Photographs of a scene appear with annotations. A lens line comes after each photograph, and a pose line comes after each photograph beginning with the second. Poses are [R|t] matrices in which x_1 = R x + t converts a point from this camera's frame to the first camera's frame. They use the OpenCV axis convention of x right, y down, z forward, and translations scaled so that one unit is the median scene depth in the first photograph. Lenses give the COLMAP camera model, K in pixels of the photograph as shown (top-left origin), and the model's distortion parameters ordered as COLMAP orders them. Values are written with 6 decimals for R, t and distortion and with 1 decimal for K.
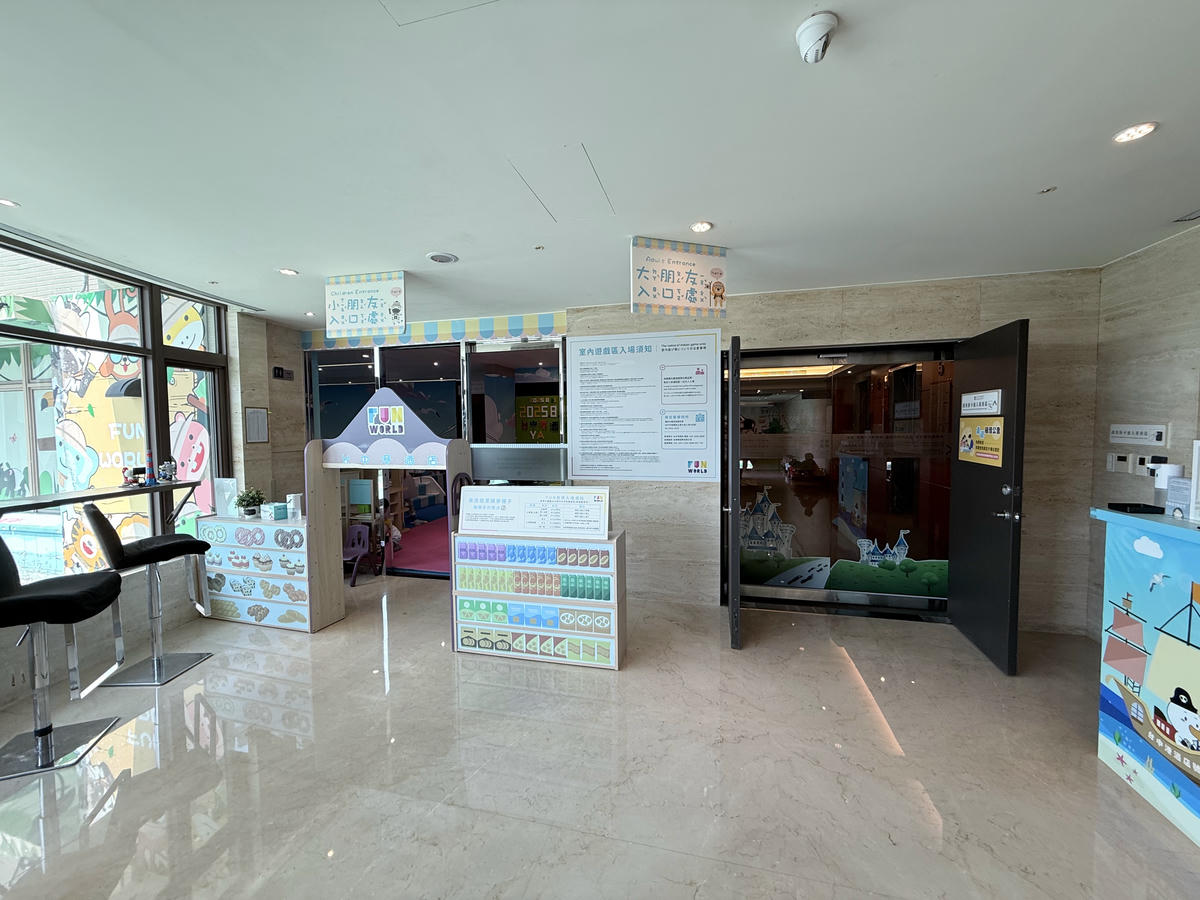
lens RADIAL K [[479.4, 0, 596.1], [0, 479.4, 447.8], [0, 0, 1]] dist [-0.000092, -0.000001]
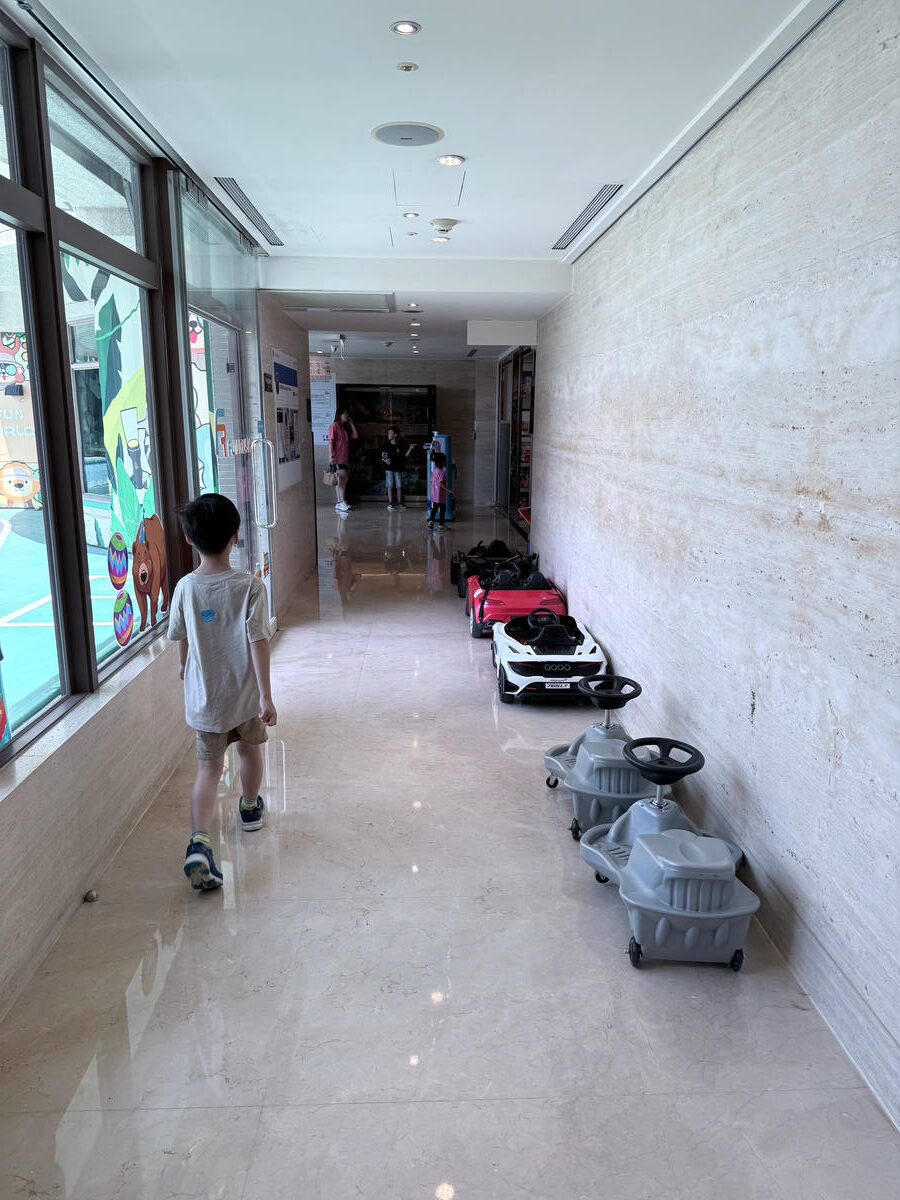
lens RADIAL K [[843.5, 0, 447.0], [0, 843.5, 601.3], [0, 0, 1]] dist [-0.001851, -0.000264]
pose [[0.963325, -0.043370, 0.264808, -0.299120], [-0.002522, 0.985345, 0.170555, 0.112589], [-0.268324, -0.164968, 0.949098, -2.812760]]
